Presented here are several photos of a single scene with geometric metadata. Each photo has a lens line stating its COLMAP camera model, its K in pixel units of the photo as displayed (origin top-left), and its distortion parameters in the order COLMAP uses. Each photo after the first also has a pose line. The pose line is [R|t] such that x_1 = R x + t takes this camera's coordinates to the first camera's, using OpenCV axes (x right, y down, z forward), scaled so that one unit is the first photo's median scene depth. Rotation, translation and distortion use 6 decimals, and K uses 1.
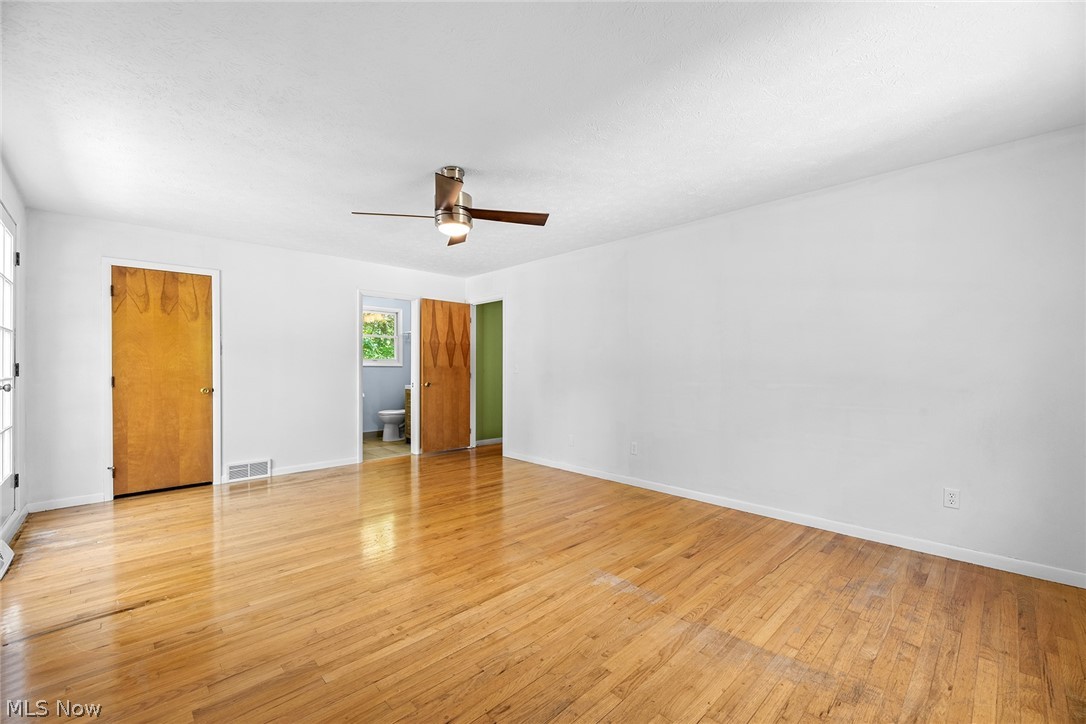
lens RADIAL K [[445.5, 0, 544.8], [0, 445.5, 361.5], [0, 0, 1]] dist [-0.003112, -0.001008]
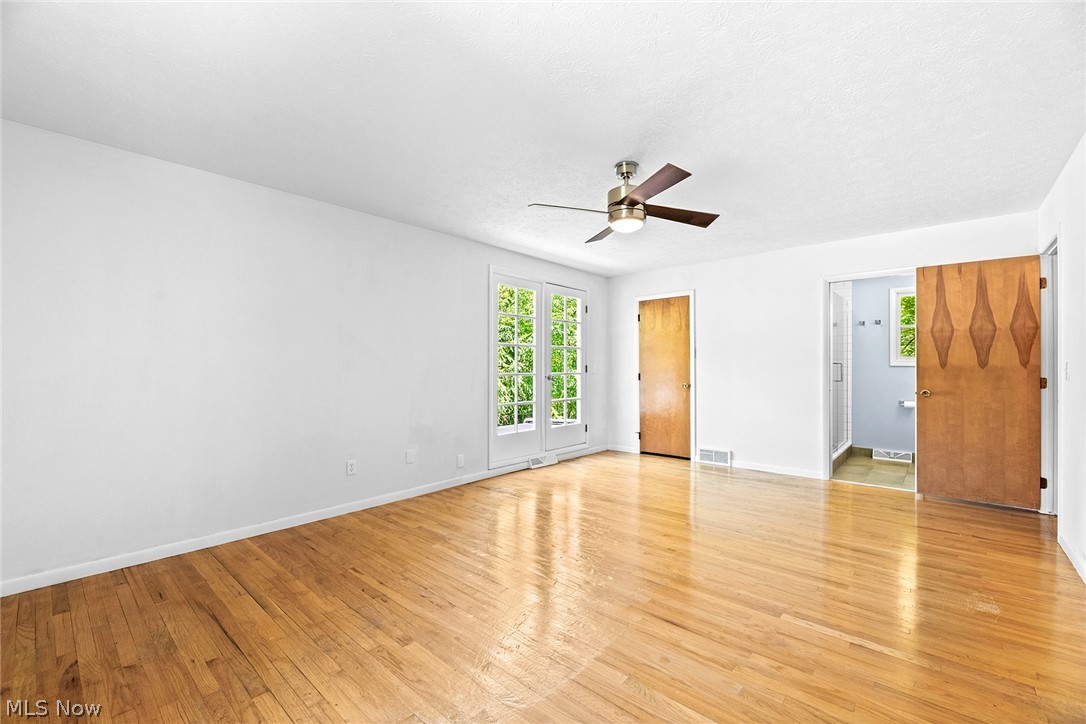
lens RADIAL K [[452.9, 0, 544.0], [0, 452.9, 360.0], [0, 0, 1]] dist [-0.003091, -0.001163]
pose [[0.075359, -0.014430, -0.997052, 0.665800], [0.012499, 0.999830, -0.013526, 0.005418], [0.997078, -0.011443, 0.075526, 0.650623]]
